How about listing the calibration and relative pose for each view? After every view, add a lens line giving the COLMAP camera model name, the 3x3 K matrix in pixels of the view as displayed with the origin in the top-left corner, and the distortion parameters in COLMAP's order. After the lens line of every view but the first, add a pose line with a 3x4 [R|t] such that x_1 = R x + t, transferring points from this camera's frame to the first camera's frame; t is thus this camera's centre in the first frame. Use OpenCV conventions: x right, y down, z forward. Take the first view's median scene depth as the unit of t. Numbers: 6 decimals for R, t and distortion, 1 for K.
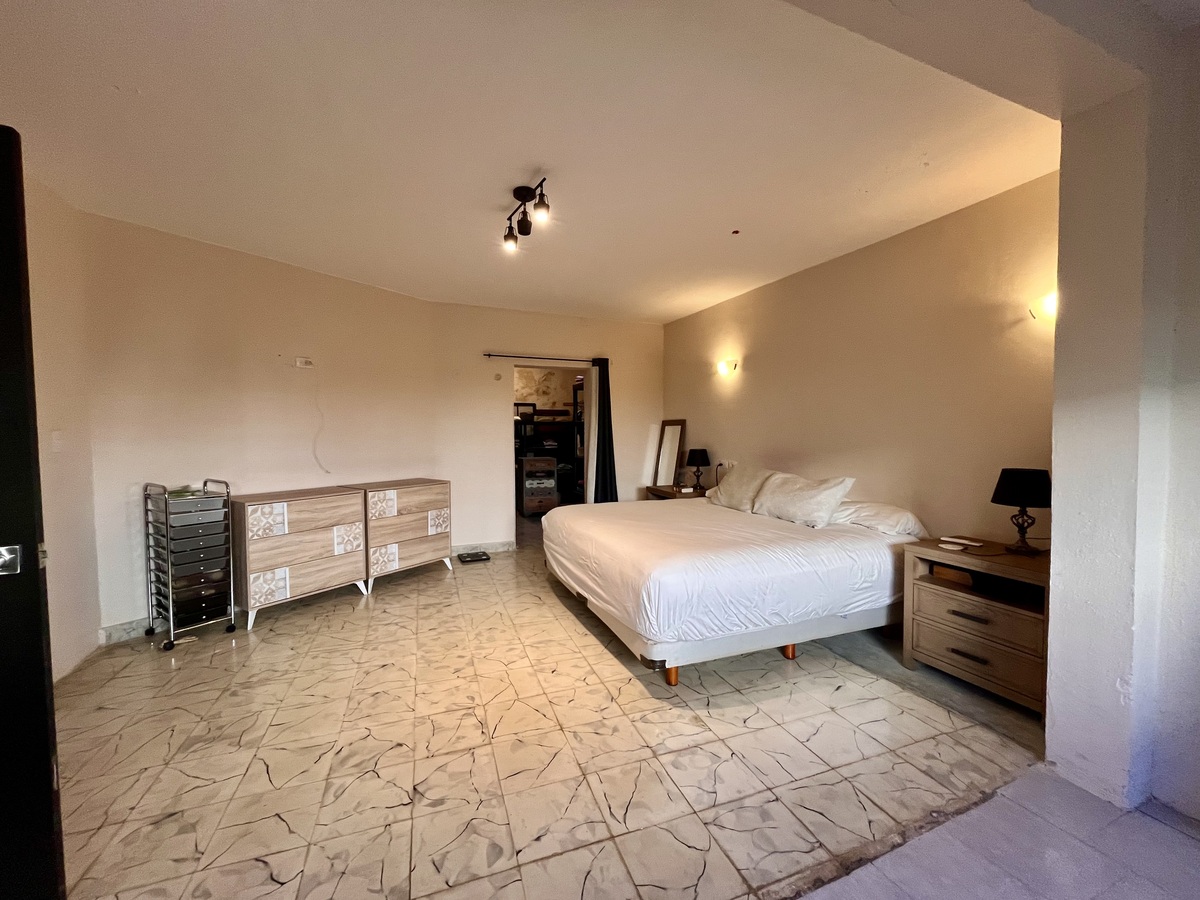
lens RADIAL K [[483.4, 0, 596.5], [0, 483.4, 453.1], [0, 0, 1]] dist [-0.004295, 0.000606]
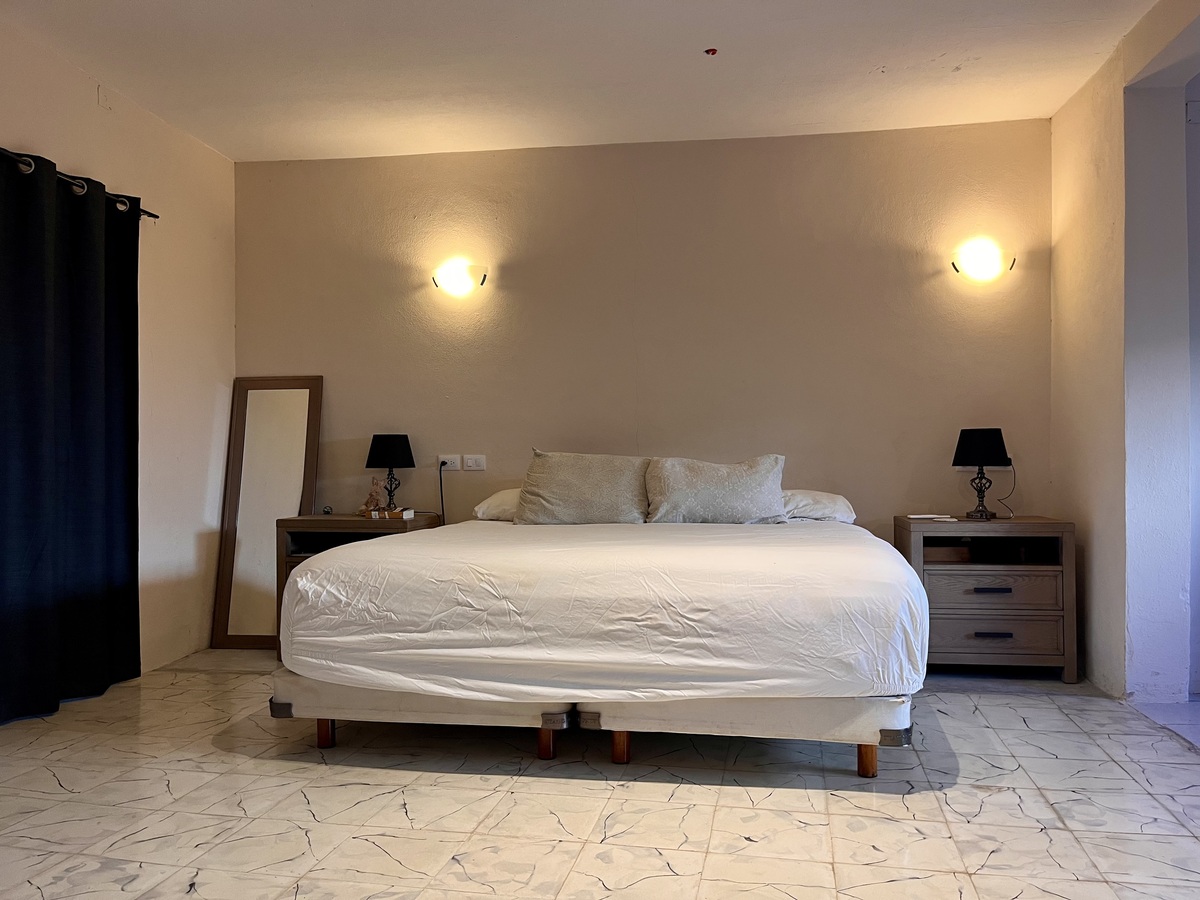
lens RADIAL K [[908.2, 0, 612.3], [0, 908.2, 456.6], [0, 0, 1]] dist [0.078378, -0.123072]
pose [[0.510302, 0.007479, 0.859963, -0.943112], [0.042281, 0.998535, -0.033774, 0.110140], [-0.858956, 0.053595, 0.509238, 0.659472]]
